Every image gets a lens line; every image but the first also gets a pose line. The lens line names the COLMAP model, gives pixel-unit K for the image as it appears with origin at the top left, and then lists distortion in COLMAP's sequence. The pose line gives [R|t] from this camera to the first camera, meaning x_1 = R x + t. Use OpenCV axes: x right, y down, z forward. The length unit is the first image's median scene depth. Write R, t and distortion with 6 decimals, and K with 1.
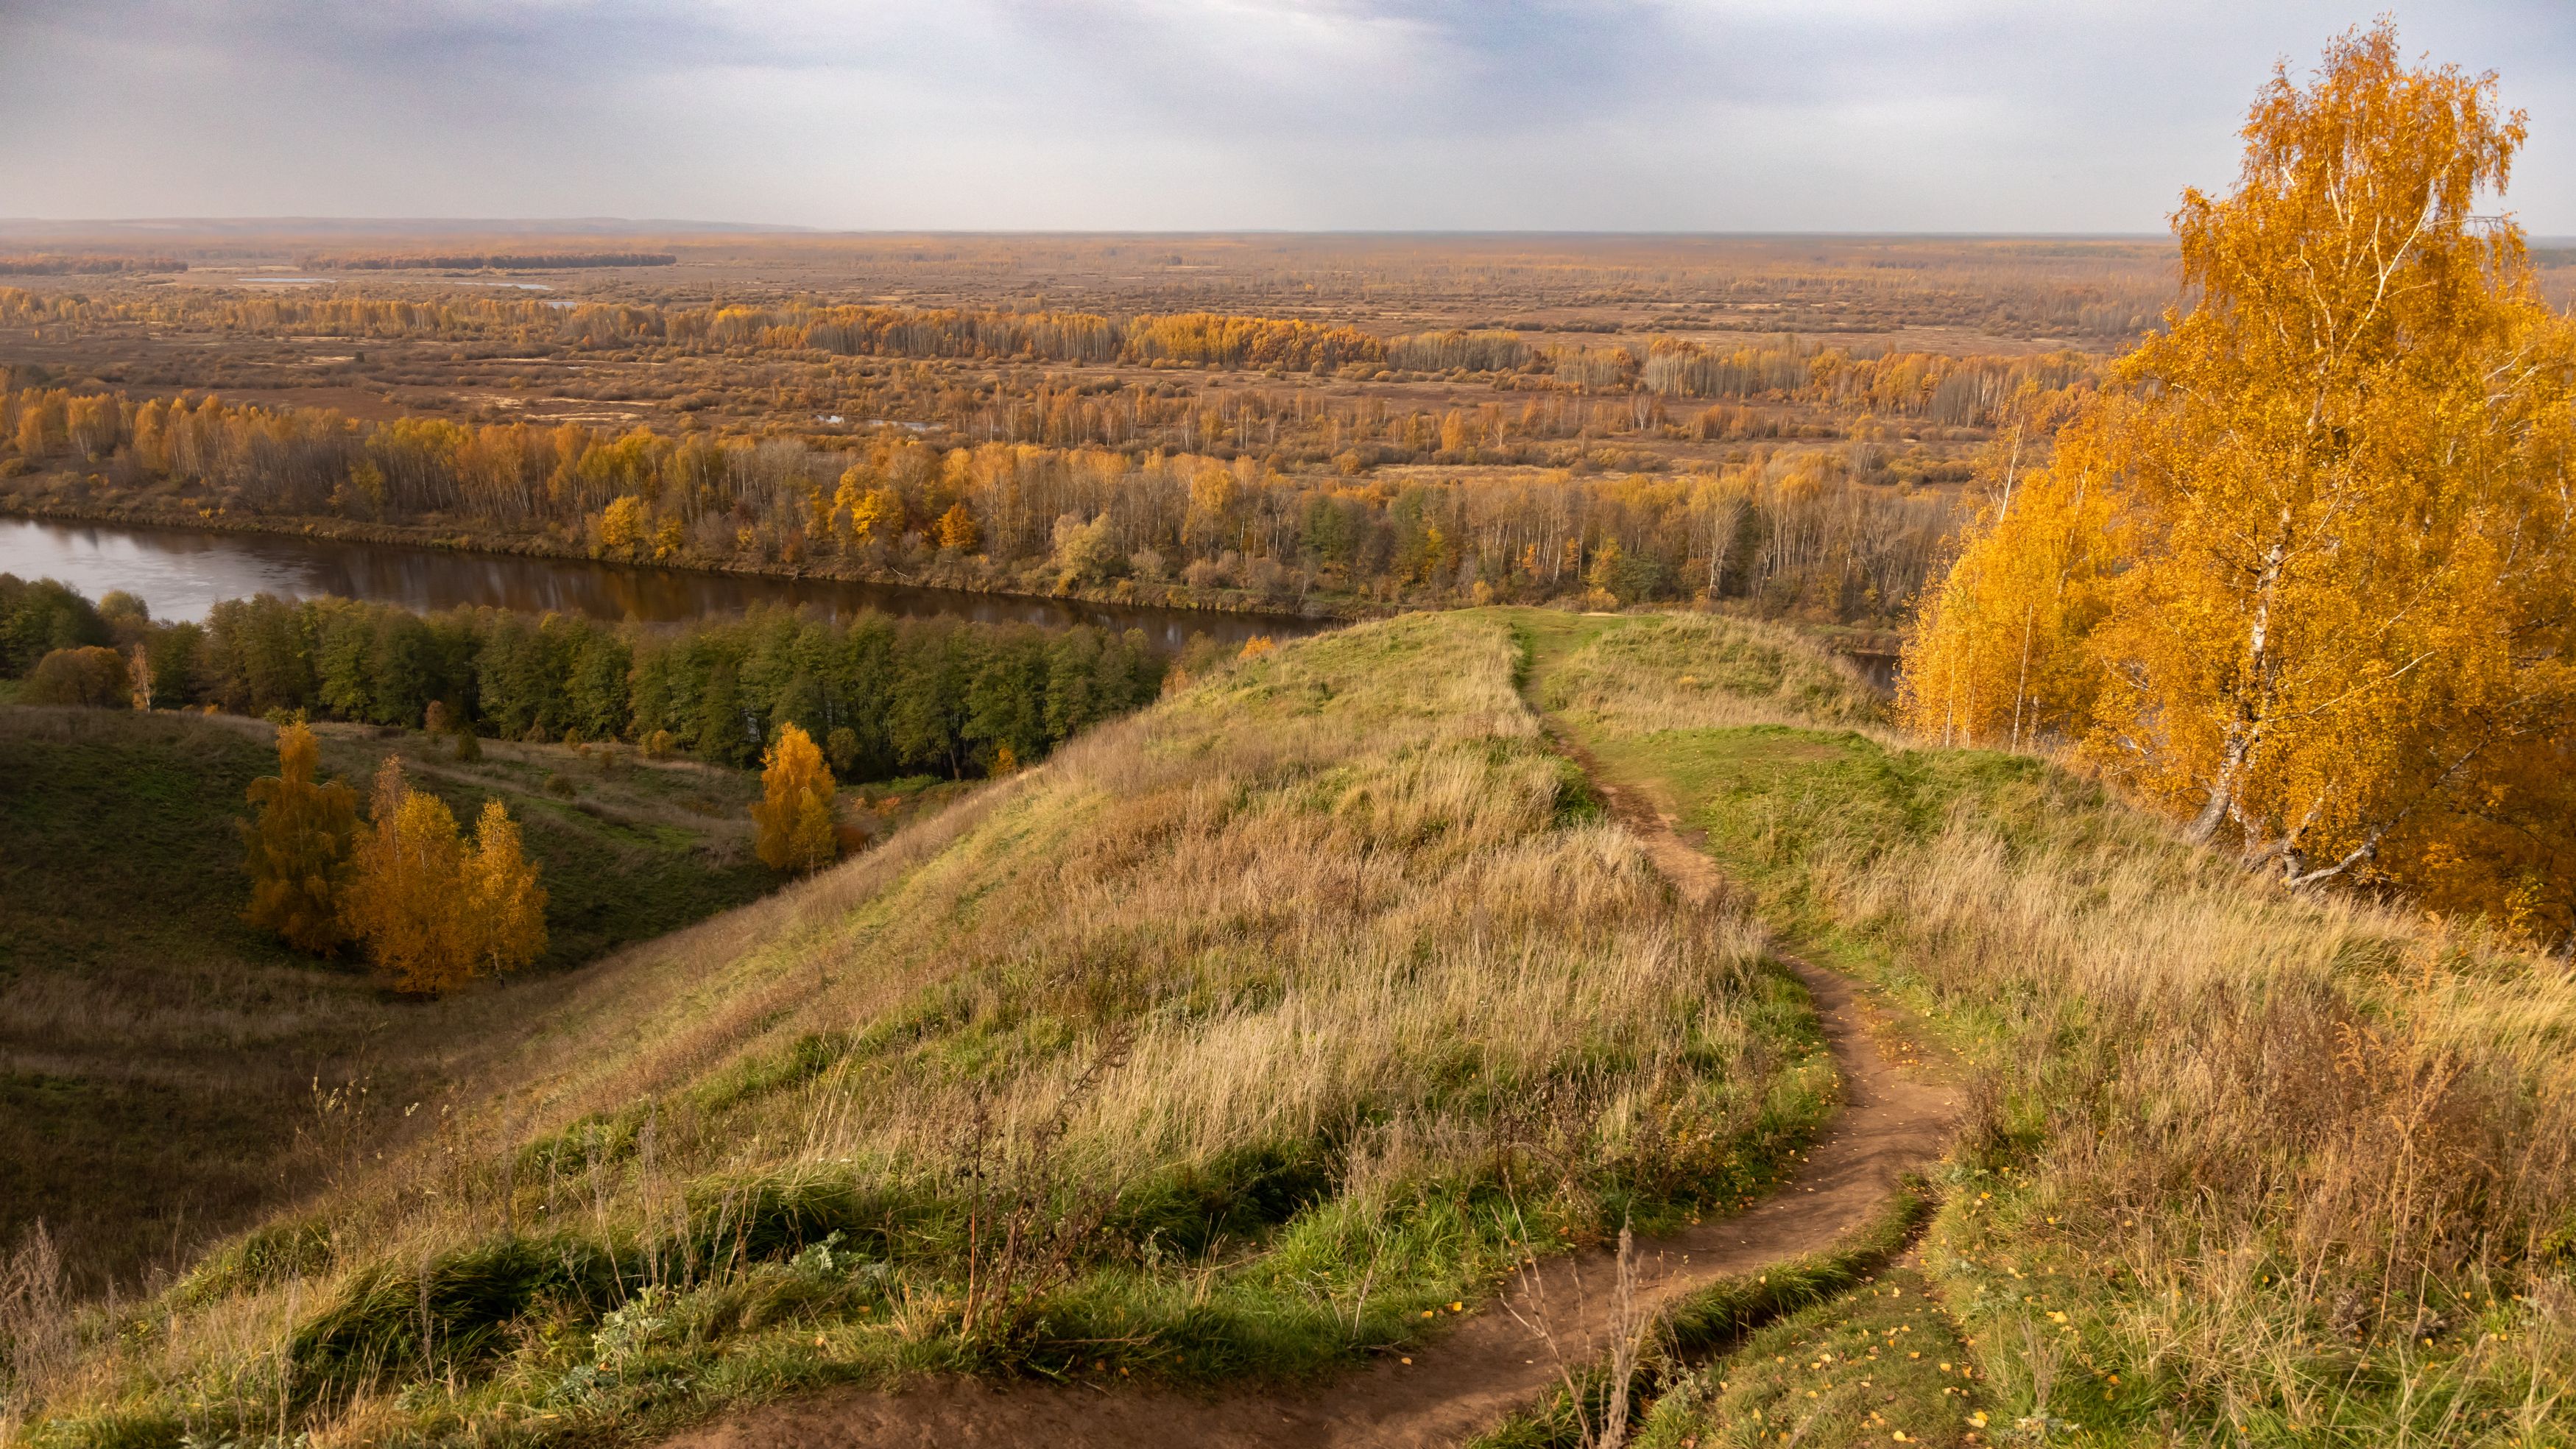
lens RADIAL K [[1922.7, 0, 1288.9], [0, 1922.7, 722.2], [0, 0, 1]] dist [-0.000714, -0.001228]
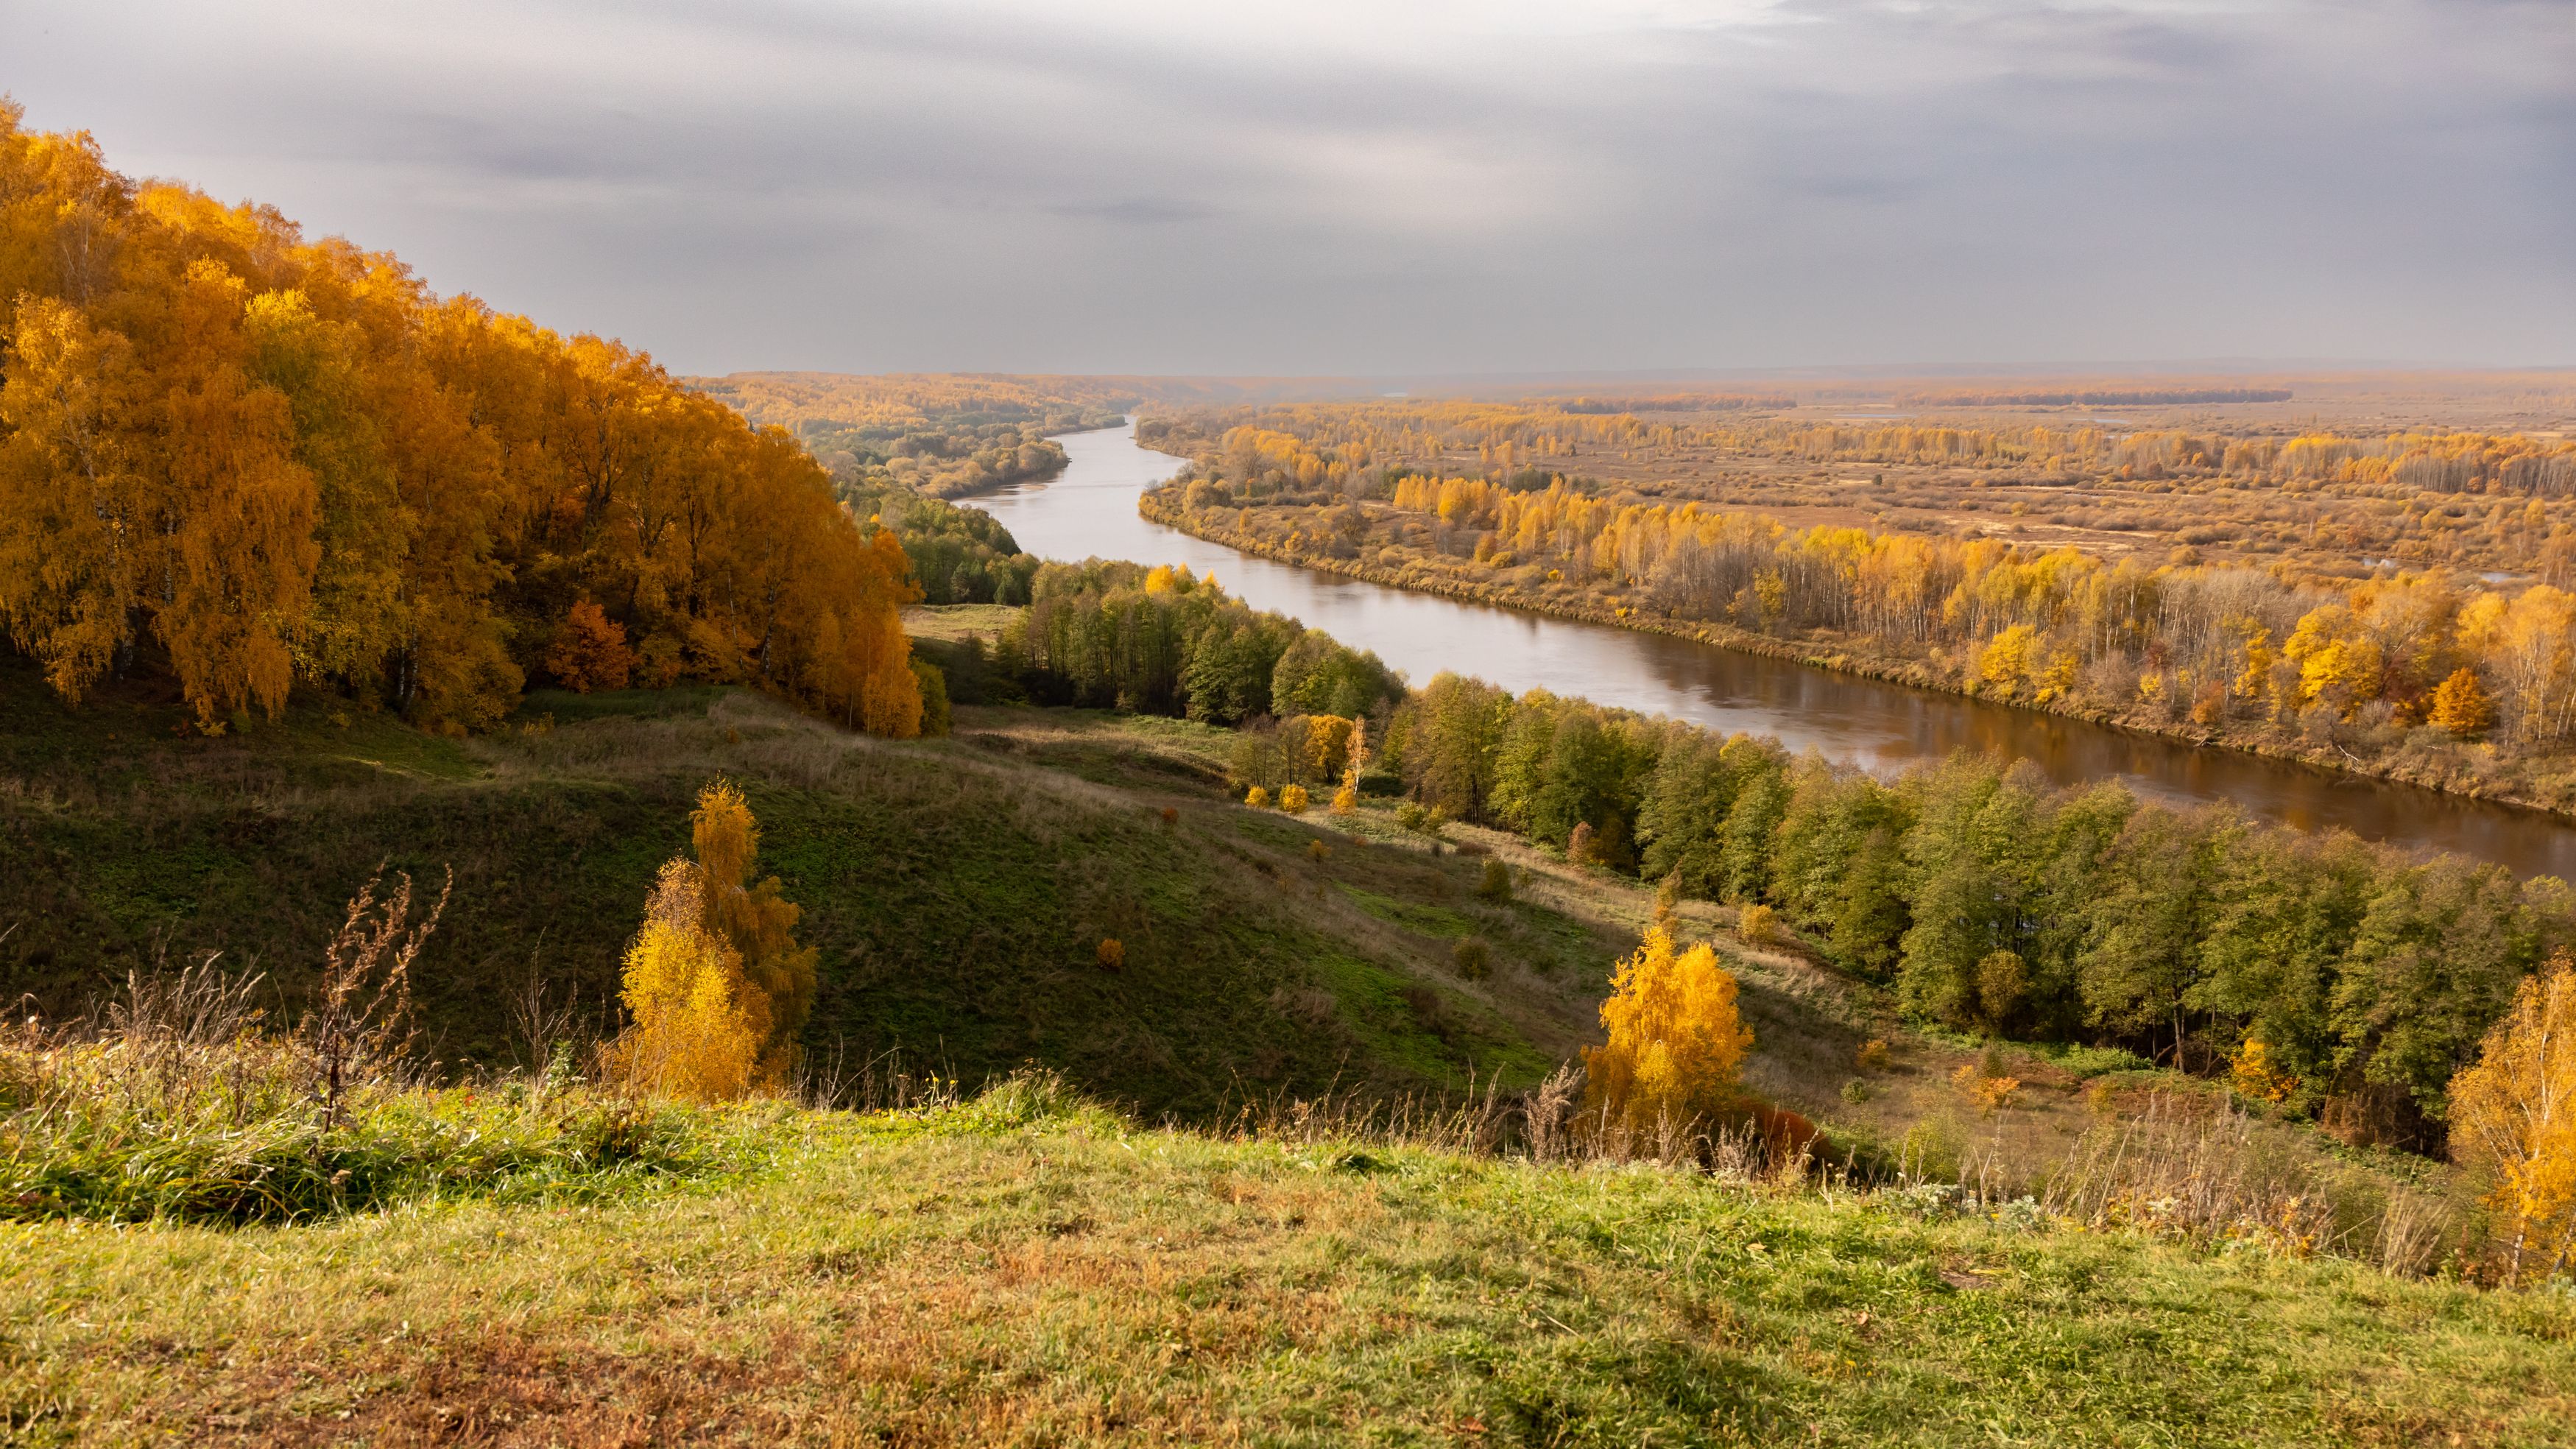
lens RADIAL K [[1922.7, 0, 1290.2], [0, 1922.7, 731.7], [0, 0, 1]] dist [-0.000714, -0.001228]
pose [[0.693203, 0.114135, -0.711648, 0.032381], [-0.167277, 0.985898, -0.004822, -0.015200], [0.701062, 0.122385, 0.702520, 0.201981]]
